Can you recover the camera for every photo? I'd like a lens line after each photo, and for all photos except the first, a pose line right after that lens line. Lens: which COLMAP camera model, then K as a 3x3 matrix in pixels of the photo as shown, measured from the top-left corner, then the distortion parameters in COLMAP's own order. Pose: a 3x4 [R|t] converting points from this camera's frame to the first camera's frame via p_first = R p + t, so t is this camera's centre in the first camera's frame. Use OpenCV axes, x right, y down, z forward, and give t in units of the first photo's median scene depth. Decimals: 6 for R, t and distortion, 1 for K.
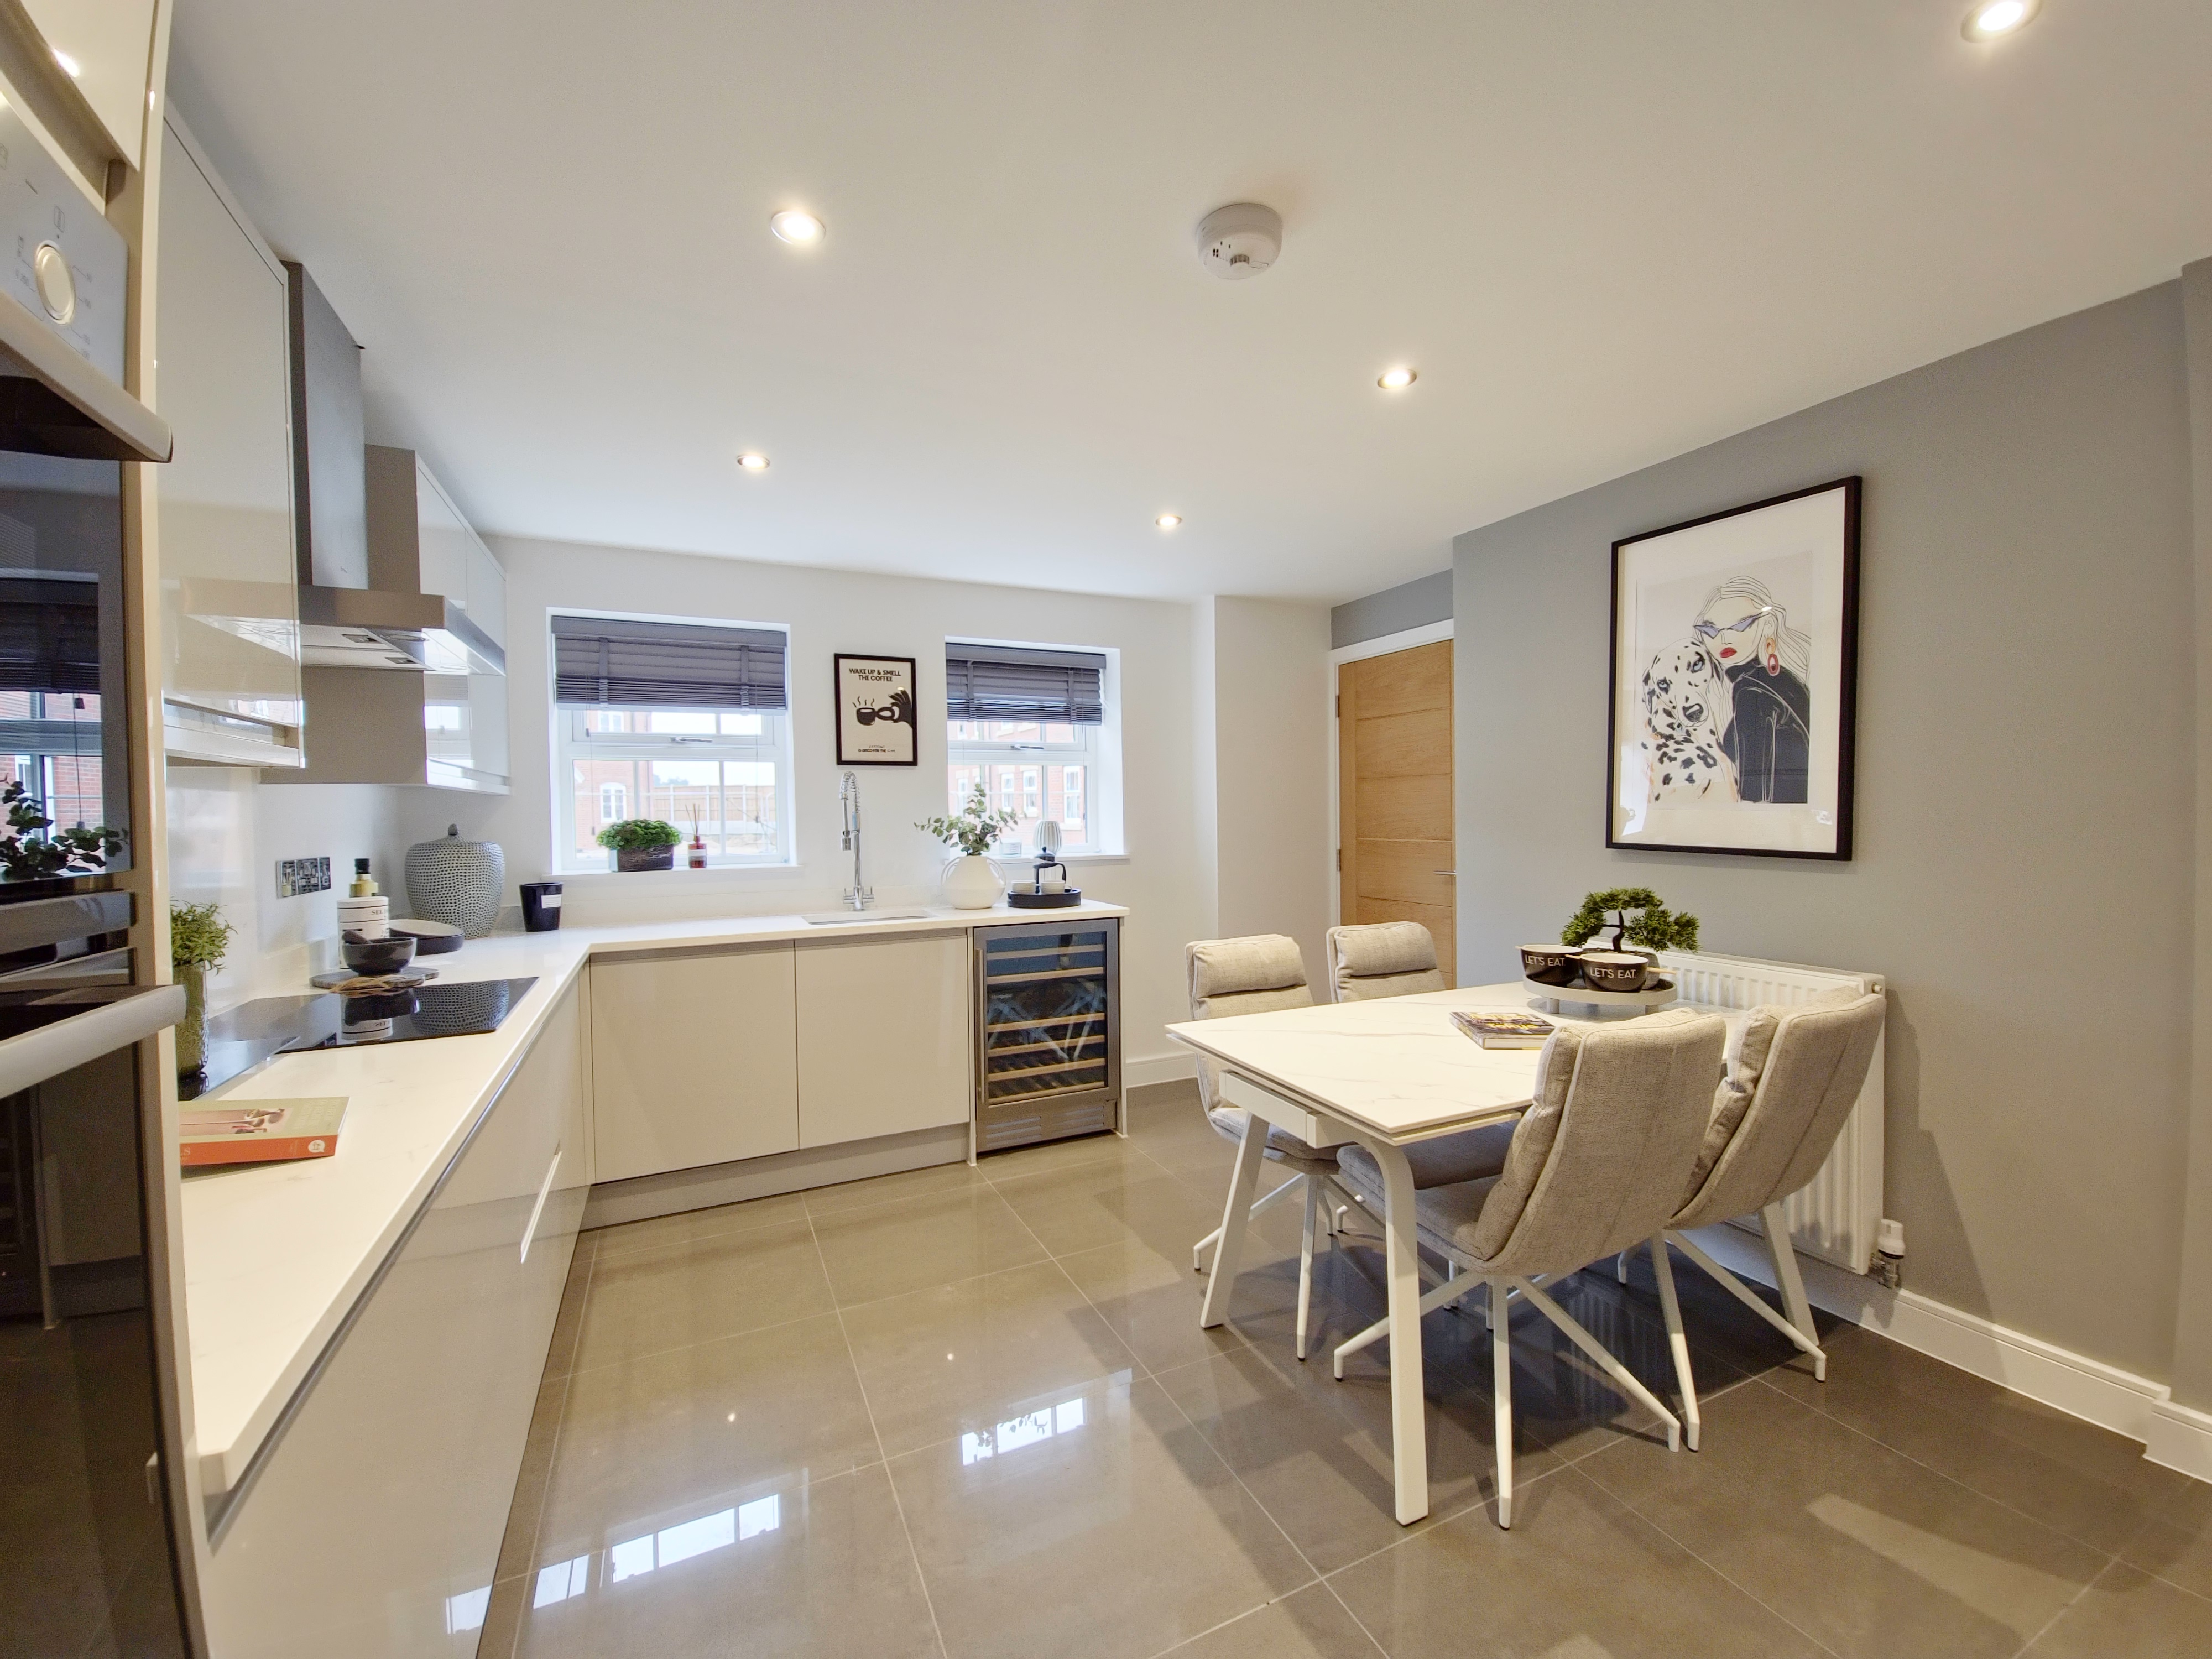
lens RADIAL K [[903.2, 0, 1090.0], [0, 903.2, 830.9], [0, 0, 1]] dist [0.013800, 0.000158]
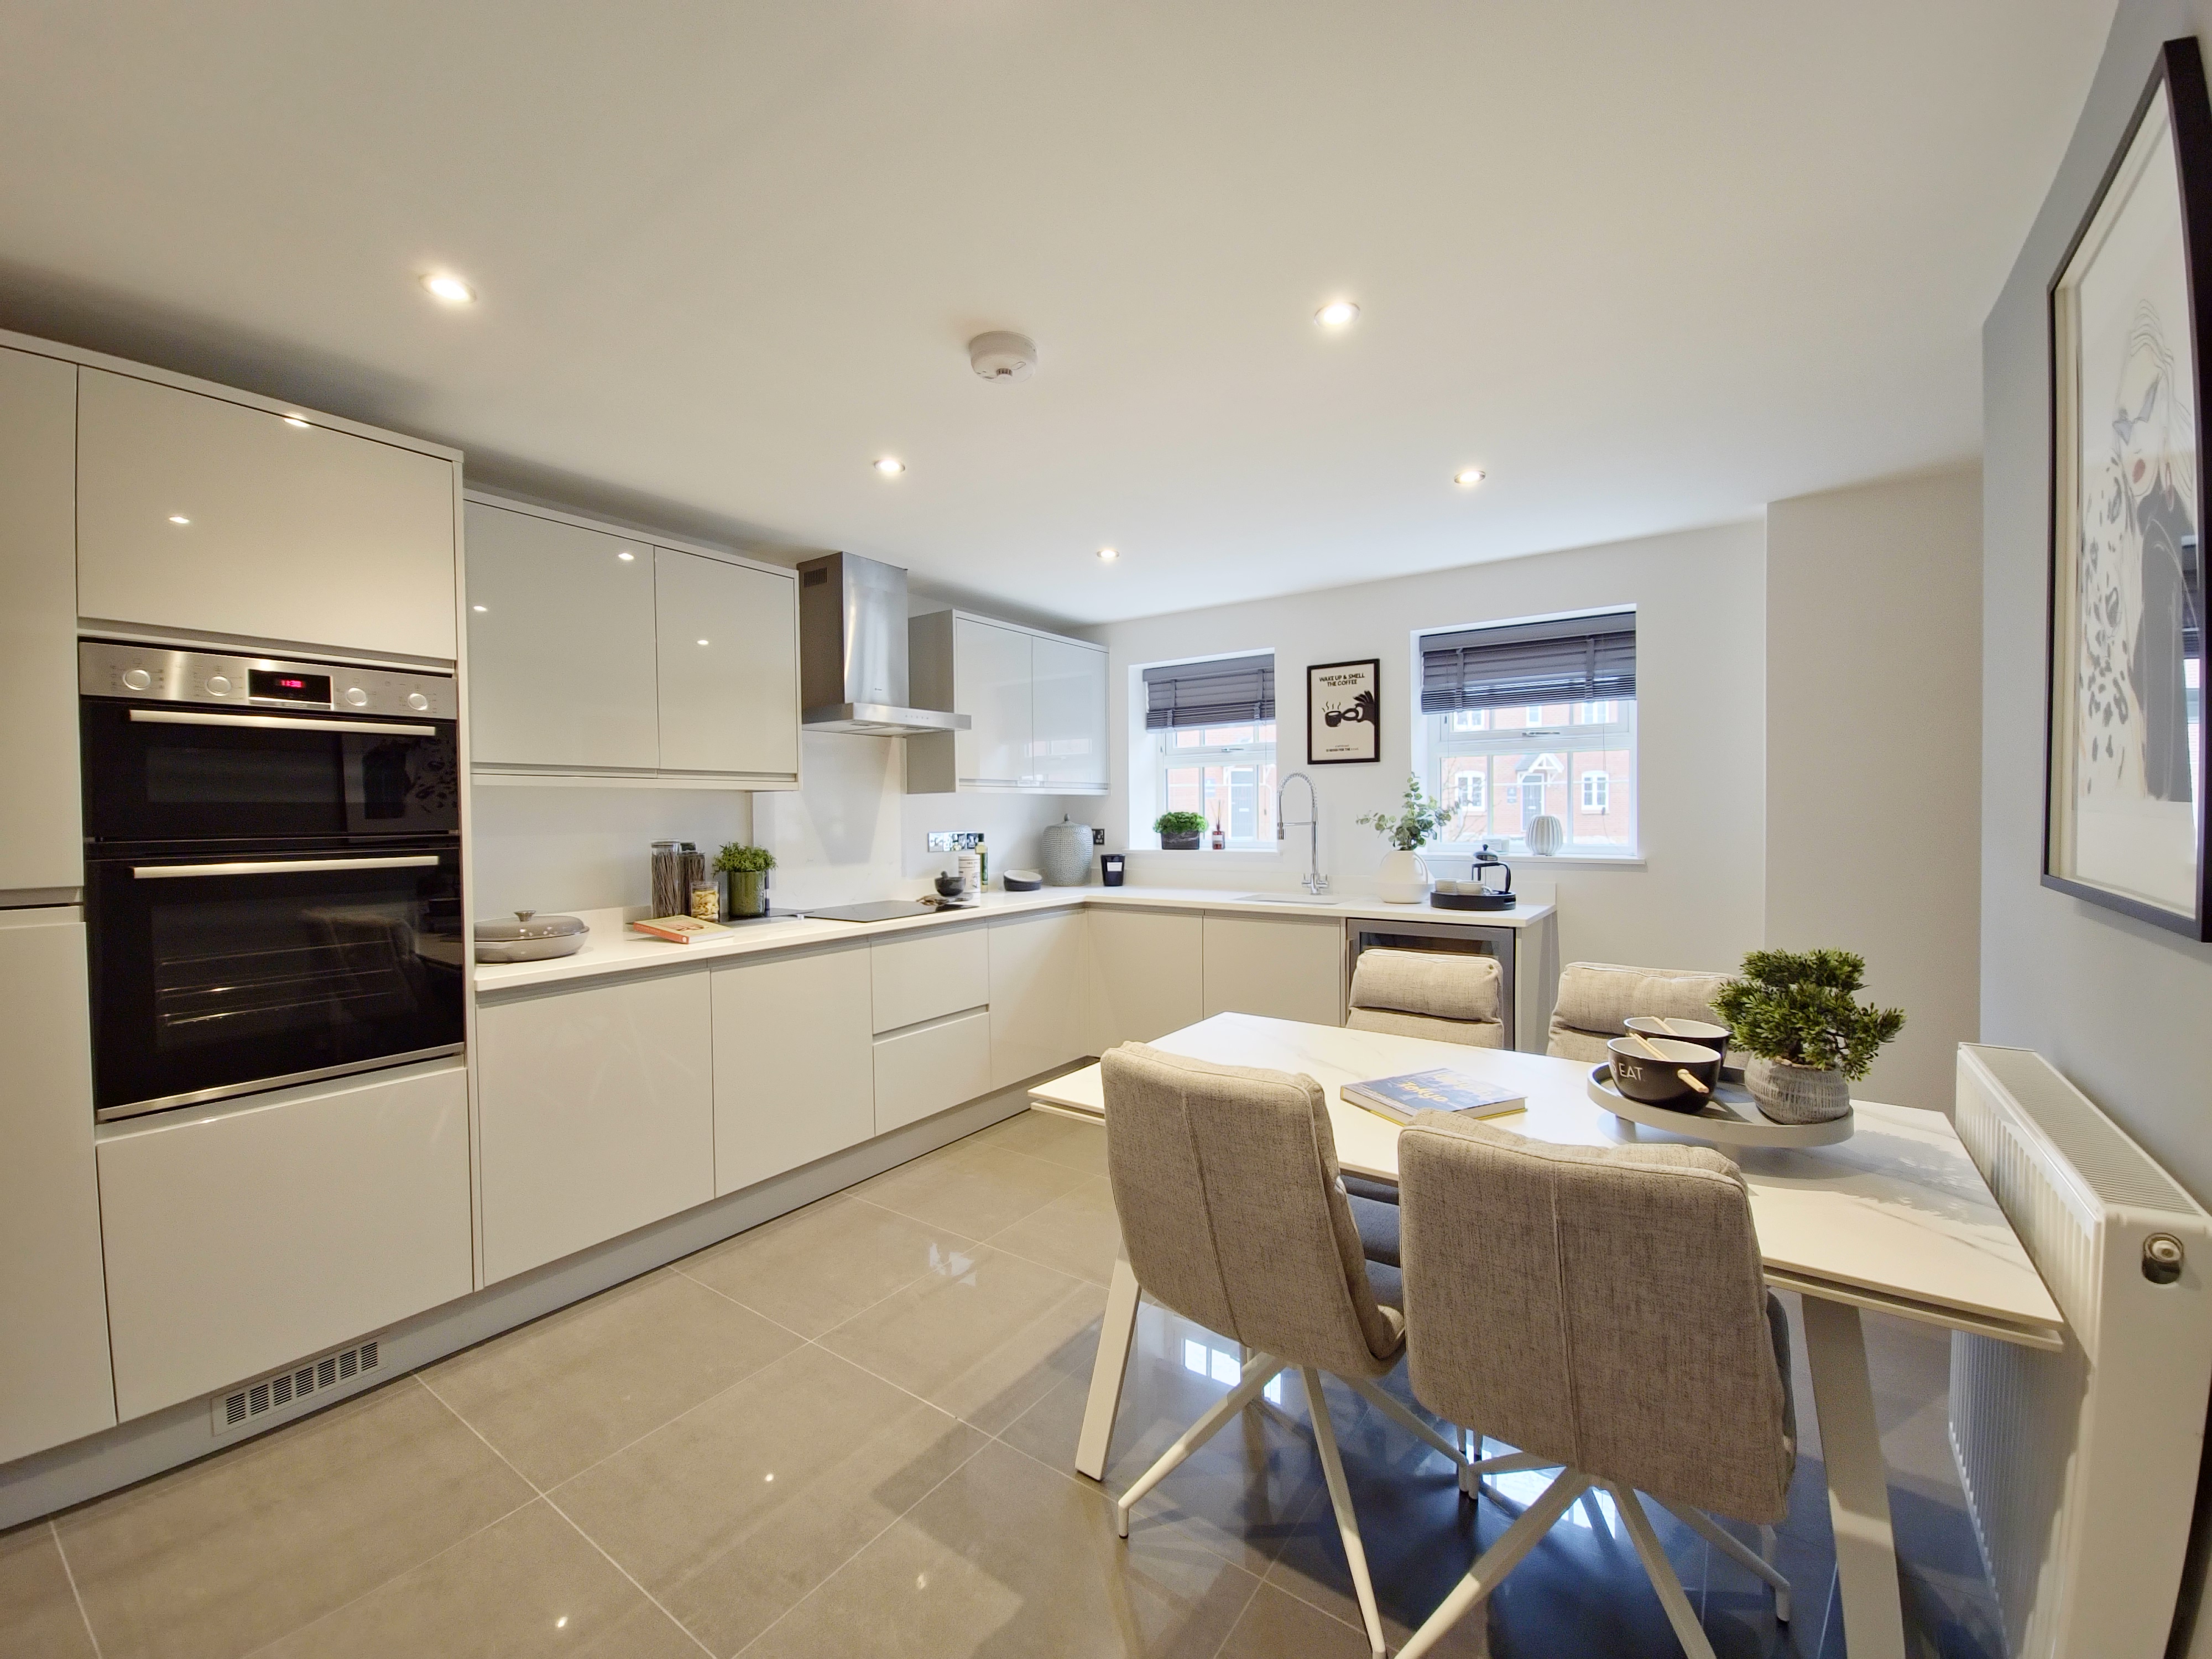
lens RADIAL K [[895.4, 0, 1102.8], [0, 895.4, 827.2], [0, 0, 1]] dist [-0.000424, -0.000046]
pose [[0.498302, 0.022988, -0.866699, 0.560578], [-0.013583, 0.999733, 0.018707, -0.011938], [0.866897, 0.002450, 0.498481, 0.216630]]
